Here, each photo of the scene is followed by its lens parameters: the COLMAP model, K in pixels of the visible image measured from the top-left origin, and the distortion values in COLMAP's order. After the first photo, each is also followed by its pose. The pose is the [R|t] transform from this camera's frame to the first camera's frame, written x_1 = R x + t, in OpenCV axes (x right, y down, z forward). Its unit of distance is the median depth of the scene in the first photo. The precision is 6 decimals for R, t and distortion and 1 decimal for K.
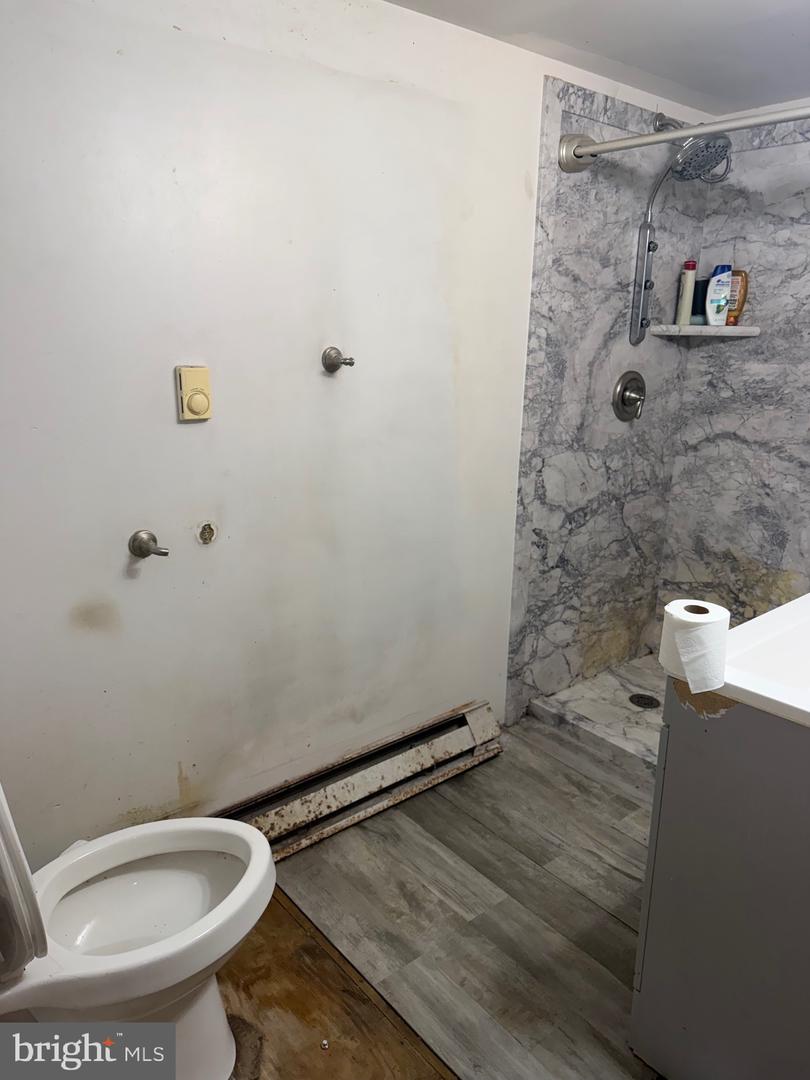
lens RADIAL K [[759.8, 0, 405.0], [0, 759.8, 540.0], [0, 0, 1]] dist [0.154410, -0.248960]
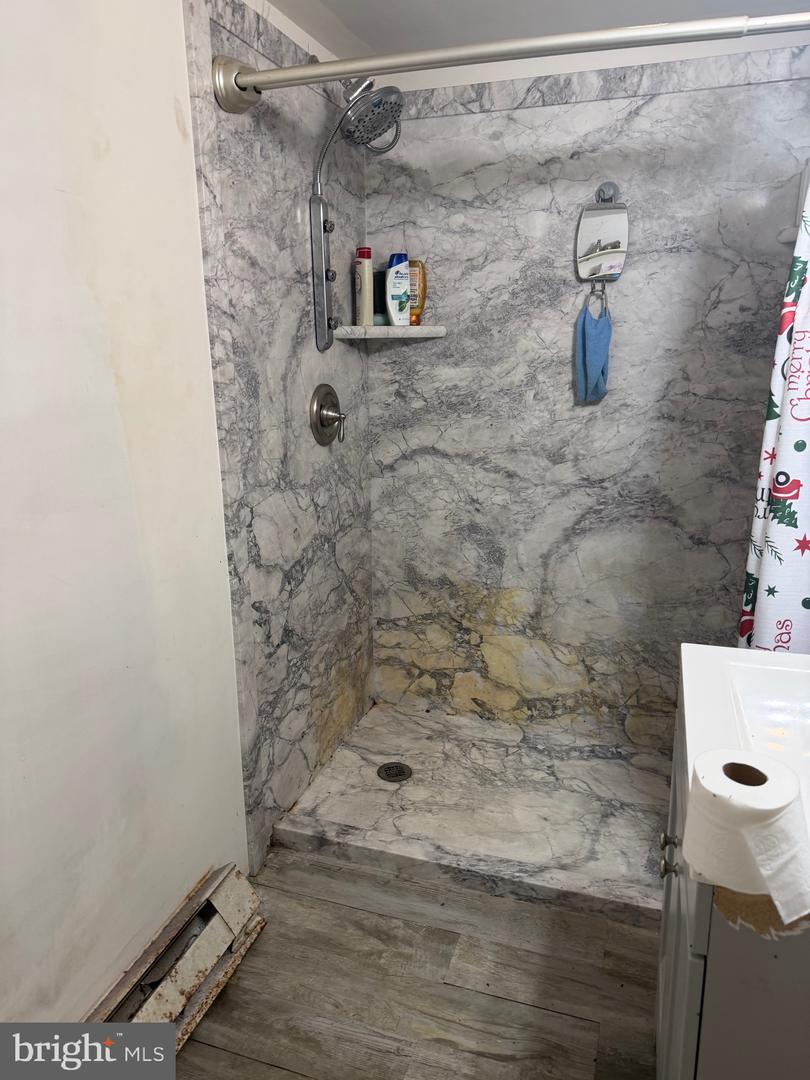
lens RADIAL K [[759.8, 0, 405.0], [0, 759.8, 540.0], [0, 0, 1]] dist [0.154410, -0.248960]
pose [[0.856286, -0.162566, 0.490251, -0.053880], [0.168784, 0.985138, 0.031867, -0.070841], [-0.488145, 0.055459, 0.870999, 0.278244]]
